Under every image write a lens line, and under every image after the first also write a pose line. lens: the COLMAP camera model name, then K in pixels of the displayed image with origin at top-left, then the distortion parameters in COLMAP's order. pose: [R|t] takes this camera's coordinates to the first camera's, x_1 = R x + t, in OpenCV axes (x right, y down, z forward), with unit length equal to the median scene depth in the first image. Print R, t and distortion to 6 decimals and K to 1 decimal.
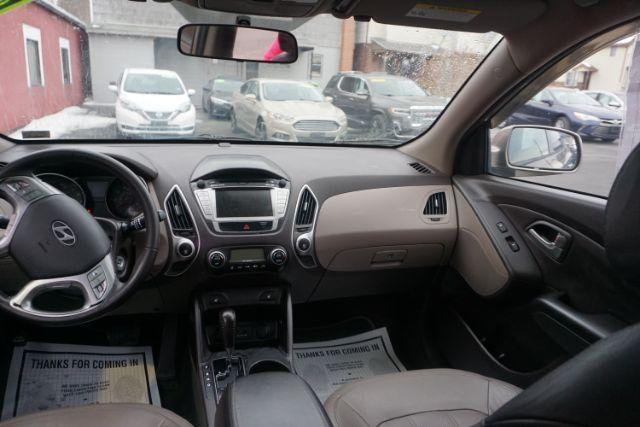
lens RADIAL K [[460.9, 0, 316.0], [0, 460.9, 210.6], [0, 0, 1]] dist [-0.052227, 0.034247]
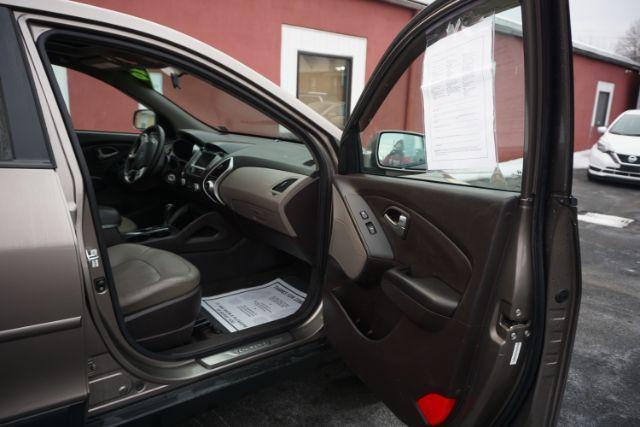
lens RADIAL K [[460.9, 0, 313.8], [0, 460.9, 214.4], [0, 0, 1]] dist [-0.052227, 0.034247]
pose [[0.404683, 0.179668, -0.896633, 0.213215], [-0.258168, 0.963070, 0.076460, -0.008064], [0.877257, 0.200540, 0.436123, 0.070646]]
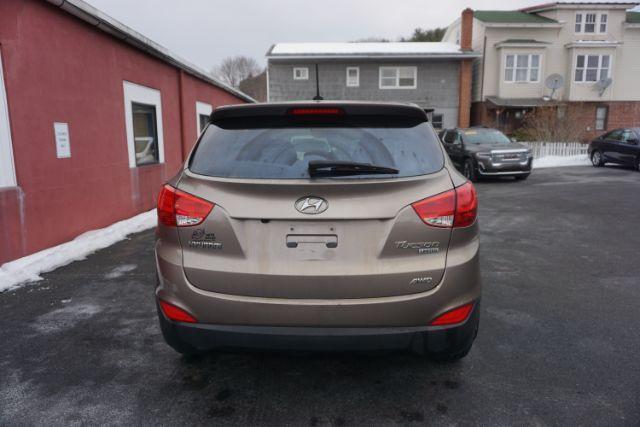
lens RADIAL K [[429.1, 0, 320.3], [0, 429.1, 214.2], [0, 0, 1]] dist [-0.046068, 0.034296]
pose [[0.951902, -0.007943, -0.306299, 0.109763], [-0.022620, 0.995114, -0.096104, 0.085547], [0.305566, 0.098410, 0.947072, -0.304469]]
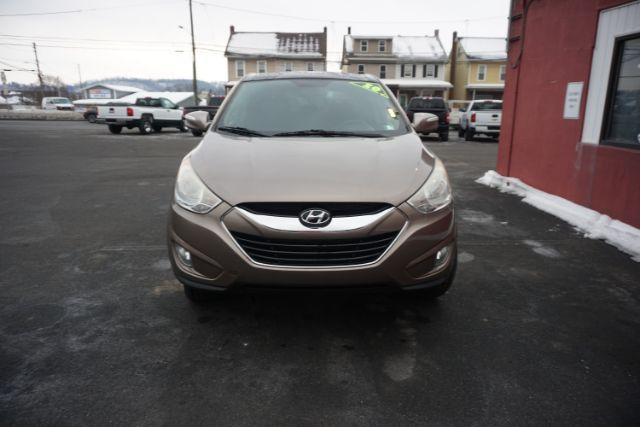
lens RADIAL K [[430.0, 0, 317.6], [0, 430.0, 213.9], [0, 0, 1]] dist [-0.034586, 0.018226]
pose [[-0.969829, -0.119137, 0.212694, -0.108217], [0.003511, 0.865539, 0.500829, -0.127005], [-0.243763, 0.486466, -0.839006, 0.445828]]
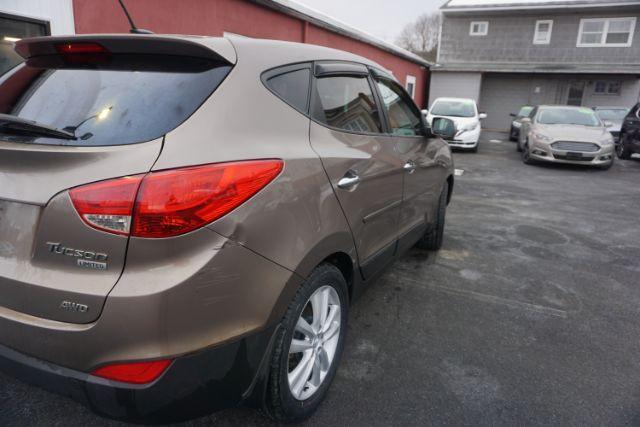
lens RADIAL K [[429.1, 0, 320.0], [0, 429.1, 211.4], [0, 0, 1]] dist [-0.046068, 0.034296]
pose [[0.738585, 0.152827, -0.656609, 0.222662], [-0.179645, 0.983366, 0.026806, 0.052511], [0.649784, 0.098158, 0.753755, -0.159179]]
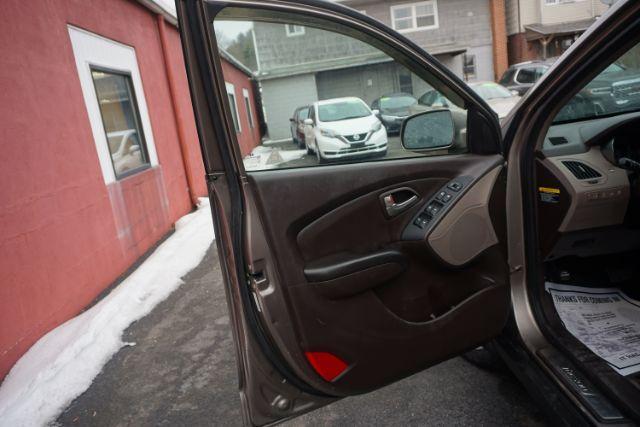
lens RADIAL K [[460.9, 0, 317.4], [0, 460.9, 213.4], [0, 0, 1]] dist [-0.052227, 0.034247]
pose [[0.945577, -0.125528, -0.300212, -0.118401], [0.116094, 0.992022, -0.049134, 0.011796], [0.303984, 0.011607, 0.952606, -0.060307]]
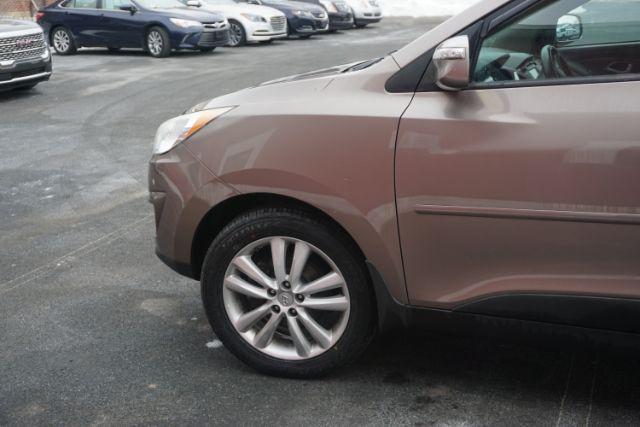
lens RADIAL K [[755.6, 0, 317.0], [0, 755.6, 211.3], [0, 0, 1]] dist [0.002576, 0.000000]
pose [[0.651711, -0.274763, 0.706950, -0.306004], [0.259888, 0.956548, 0.132190, -0.013956], [-0.712553, 0.097578, 0.694800, -0.025819]]
